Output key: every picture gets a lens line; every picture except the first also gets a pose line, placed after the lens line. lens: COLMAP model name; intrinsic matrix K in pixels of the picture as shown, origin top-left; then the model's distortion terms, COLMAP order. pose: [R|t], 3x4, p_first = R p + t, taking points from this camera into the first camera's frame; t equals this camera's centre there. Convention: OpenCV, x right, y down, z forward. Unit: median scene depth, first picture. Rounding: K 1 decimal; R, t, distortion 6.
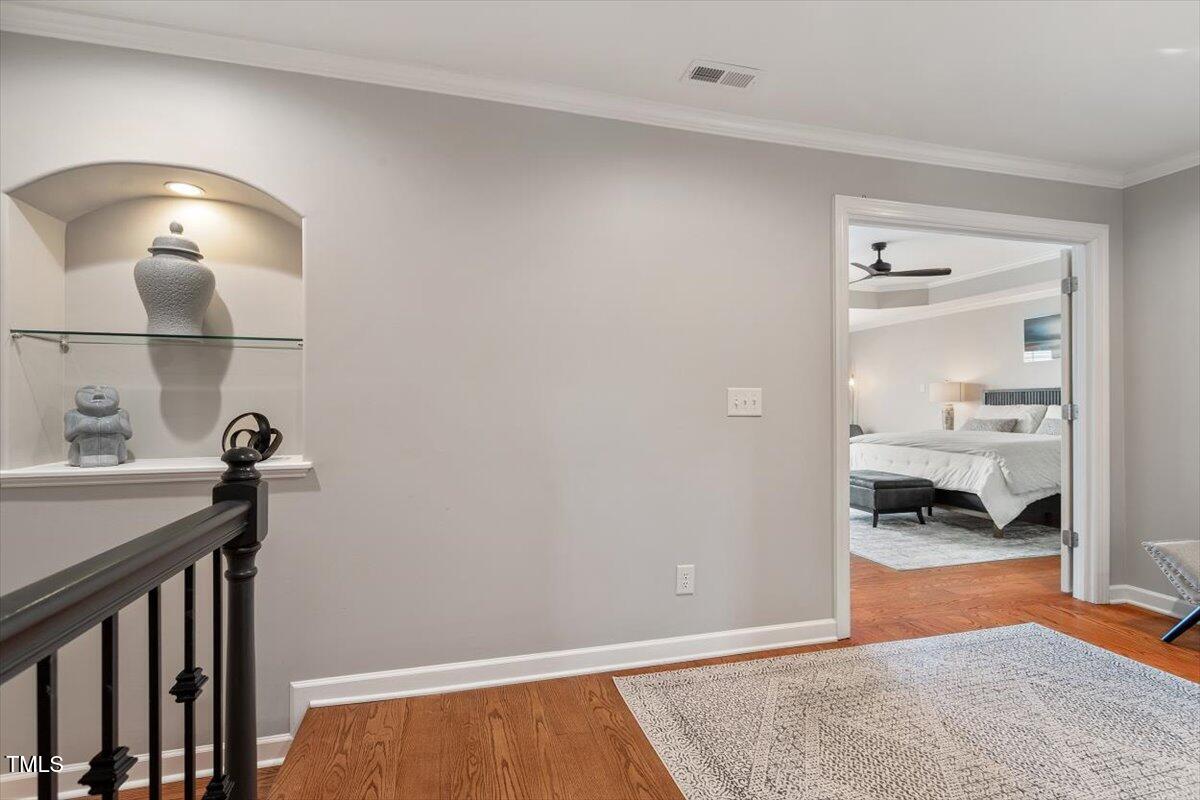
lens RADIAL K [[572.6, 0, 601.6], [0, 572.6, 405.2], [0, 0, 1]] dist [-0.003376, -0.000255]
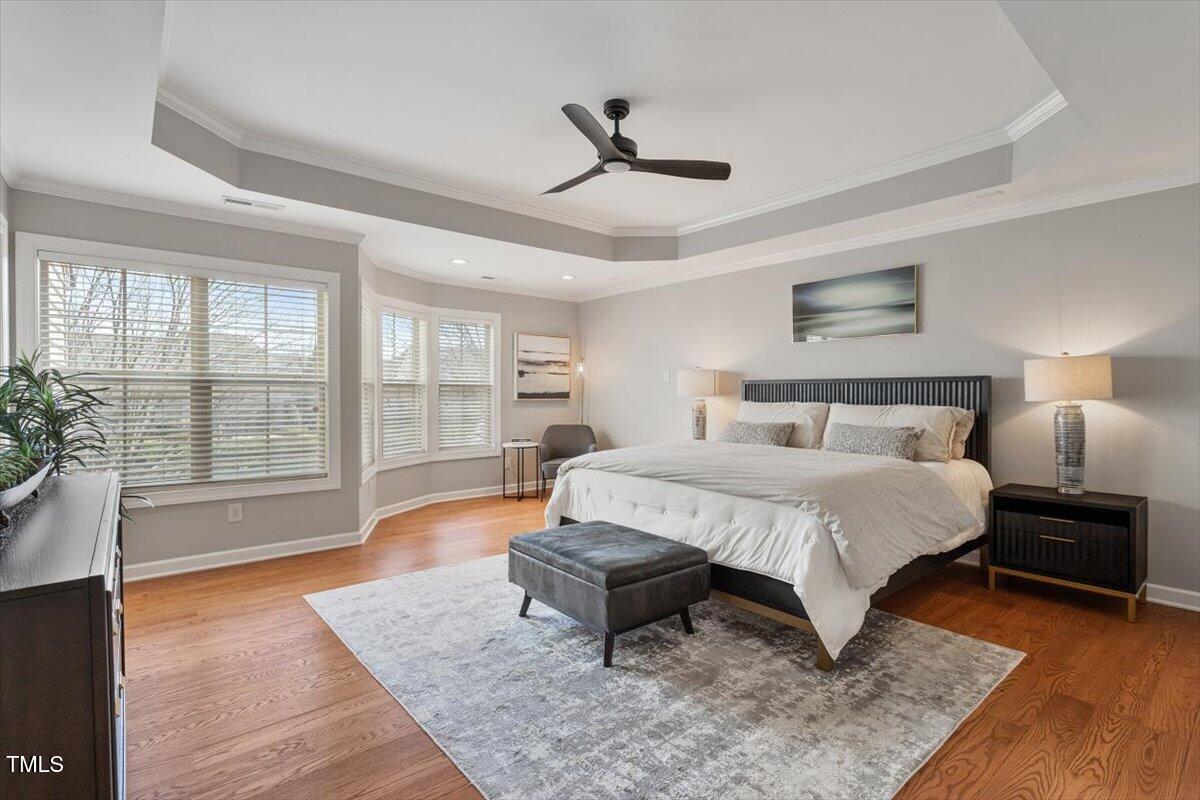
lens RADIAL K [[572.6, 0, 600.3], [0, 572.6, 398.8], [0, 0, 1]] dist [-0.003376, -0.000255]
pose [[0.908560, -0.001480, 0.417753, 0.250479], [-0.002832, 0.999949, 0.009703, -0.012837], [-0.417746, -0.009998, 0.908509, 0.524334]]
